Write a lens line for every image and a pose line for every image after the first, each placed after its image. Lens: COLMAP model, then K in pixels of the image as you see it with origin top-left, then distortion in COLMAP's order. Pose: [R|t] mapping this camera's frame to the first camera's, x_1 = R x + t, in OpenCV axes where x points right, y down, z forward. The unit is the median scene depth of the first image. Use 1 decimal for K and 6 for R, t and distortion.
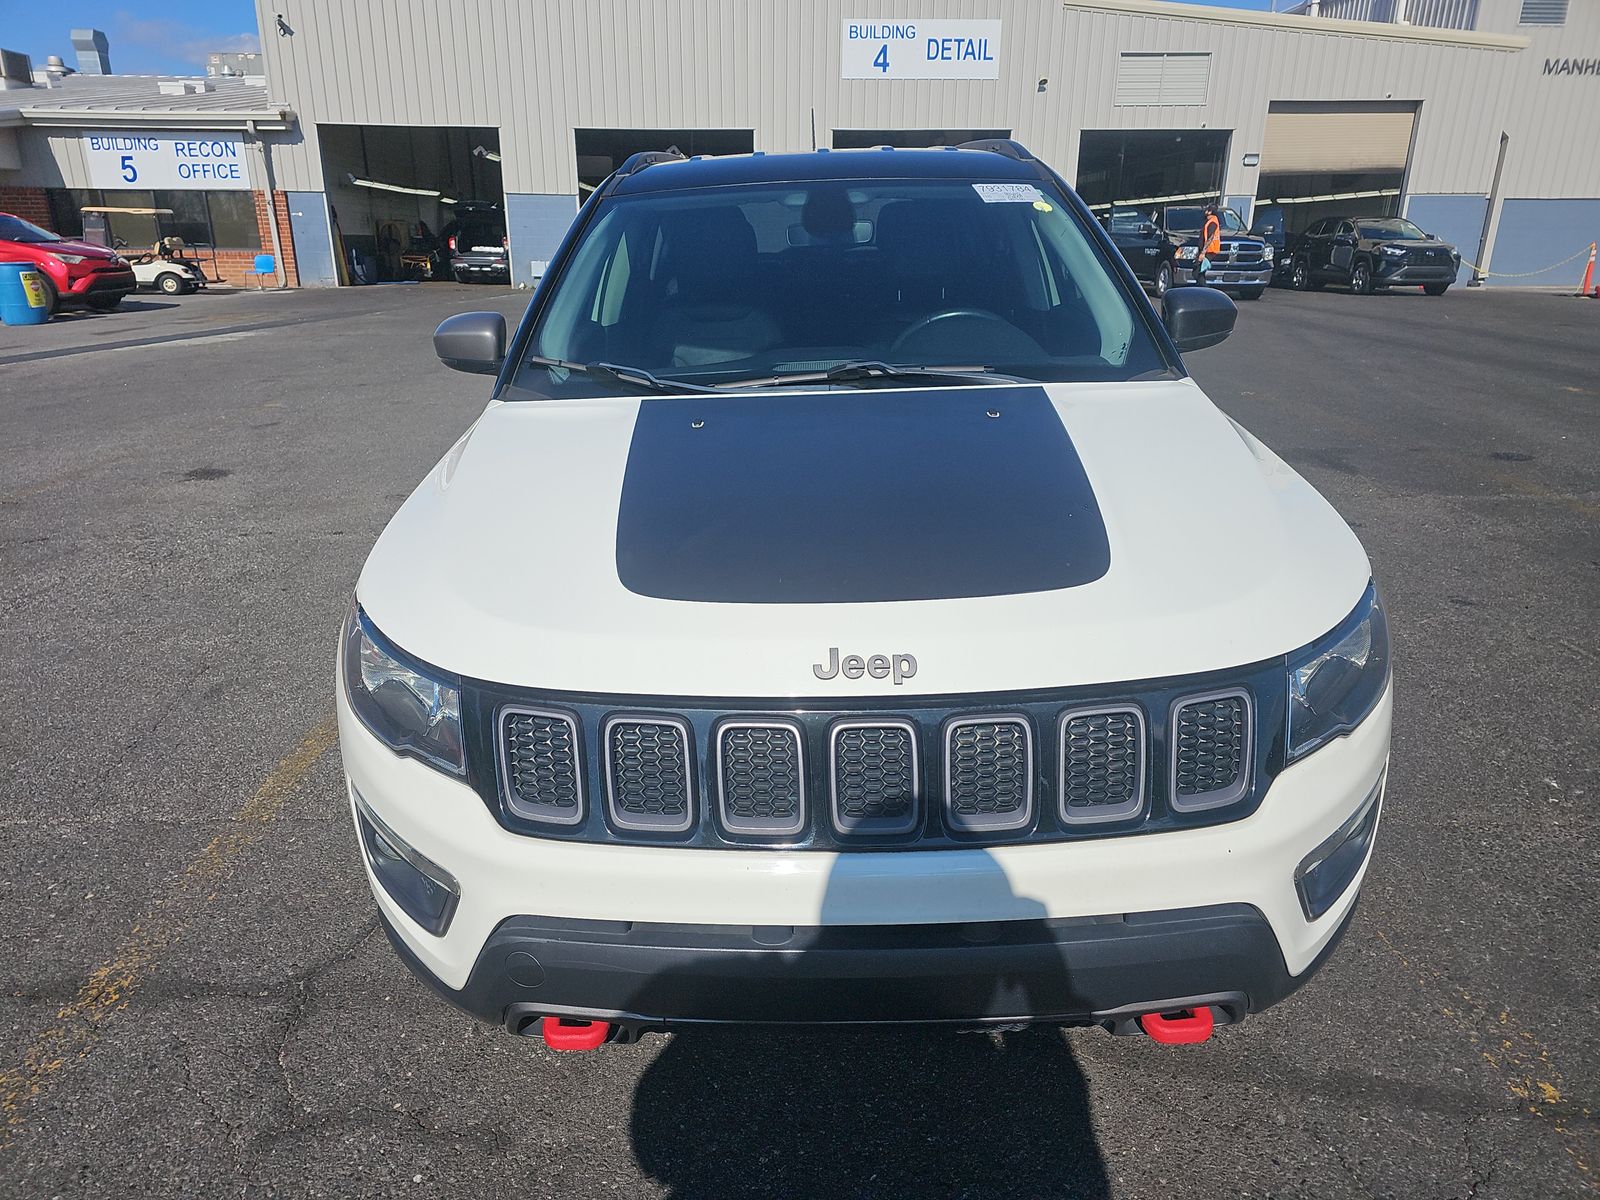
lens RADIAL K [[1057.3, 0, 800.0], [0, 1057.3, 600.0], [0, 0, 1]] dist [0.015031, -0.004019]
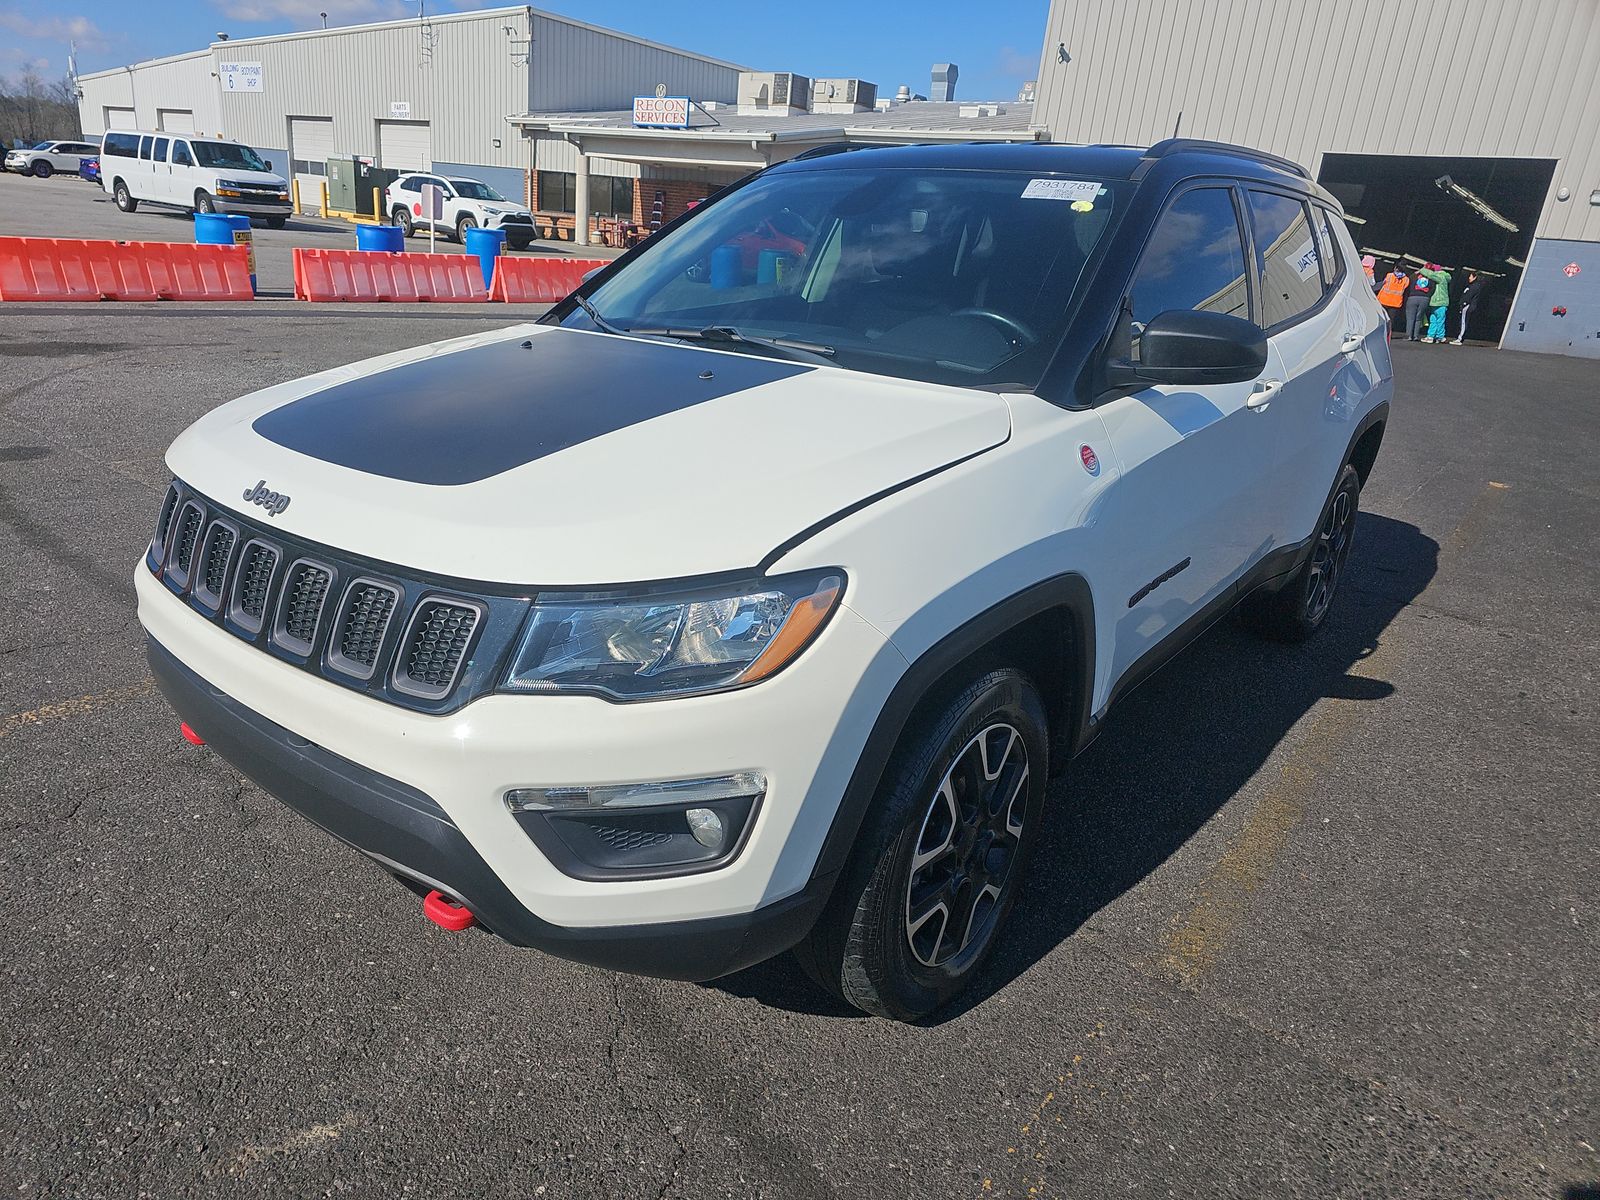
lens RADIAL K [[1073.5, 0, 800.0], [0, 1073.5, 600.0], [0, 0, 1]] dist [0.020532, -0.001260]
pose [[0.773879, 0.265191, -0.575139, 0.082244], [-0.280543, 0.957699, 0.064099, -0.005185], [0.567808, 0.111746, 0.815541, 0.019035]]
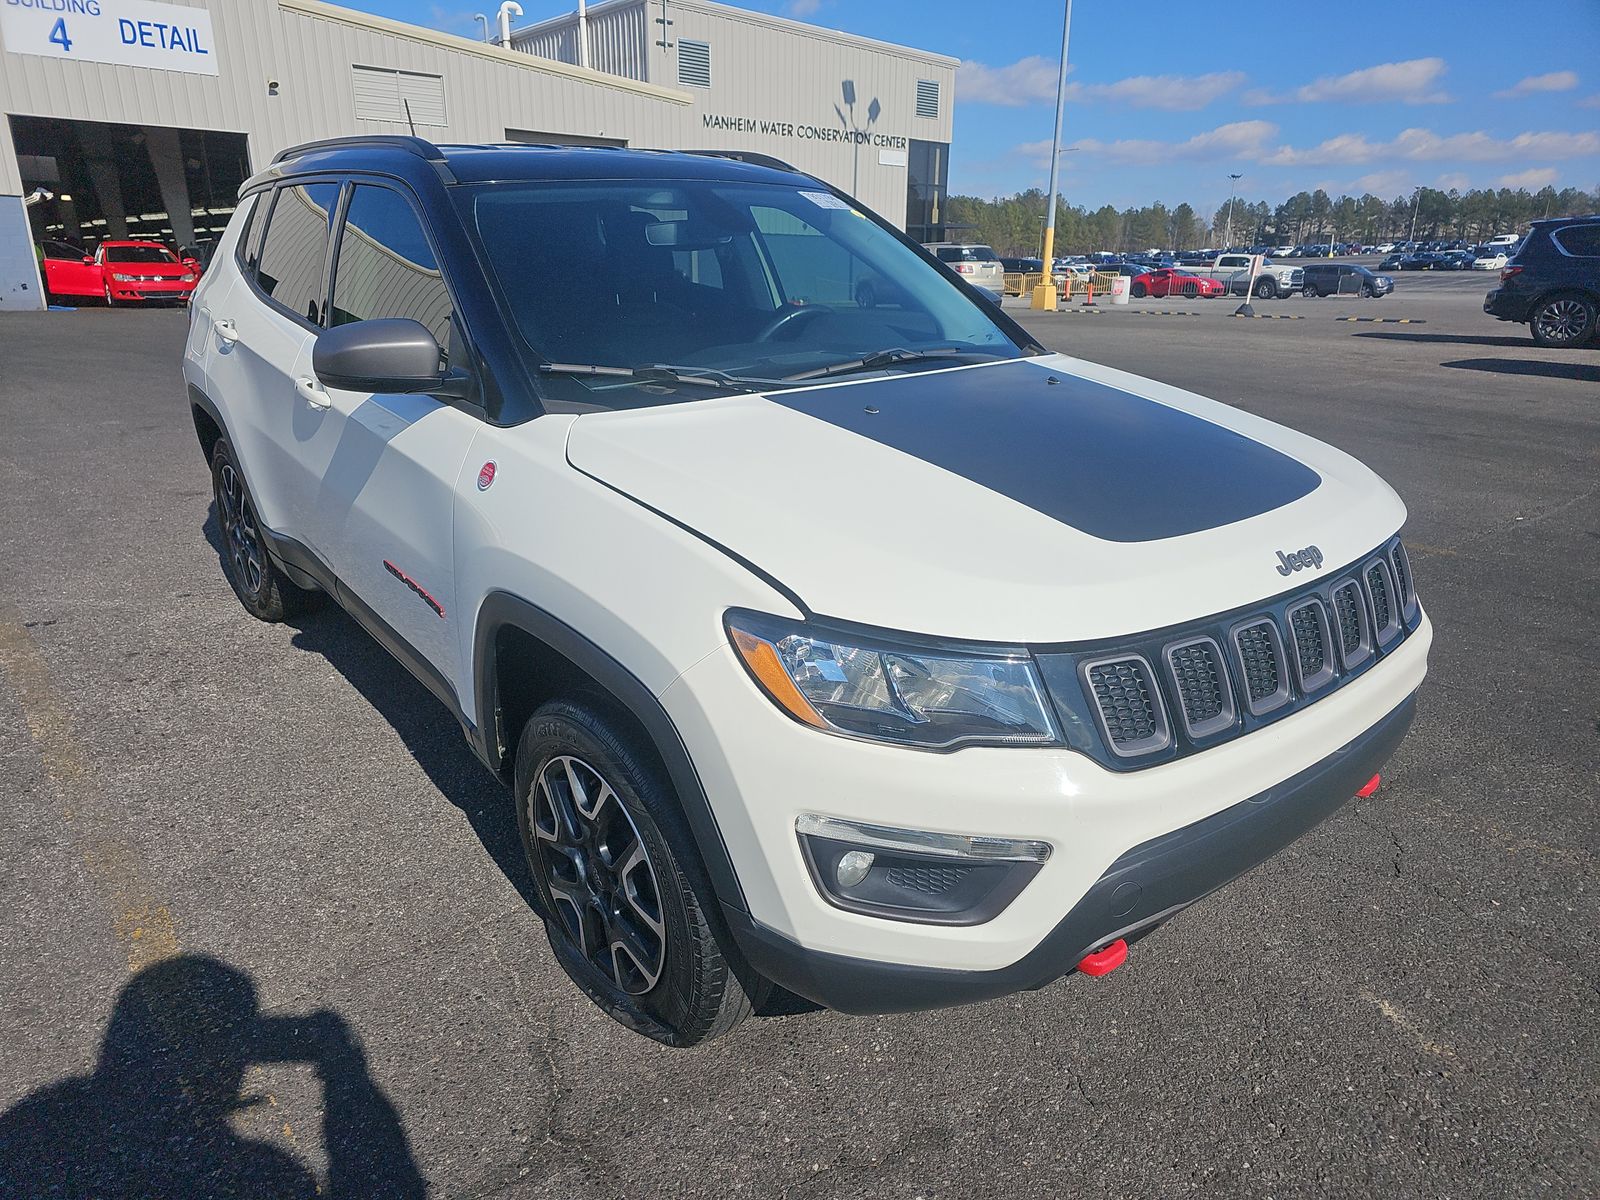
lens RADIAL K [[1057.3, 0, 800.0], [0, 1057.3, 600.0], [0, 0, 1]] dist [0.015031, -0.004019]
pose [[0.767205, -0.188759, 0.612998, -0.074073], [0.198440, 0.978679, 0.053003, -0.004795], [-0.609933, 0.080979, 0.788304, 0.021895]]
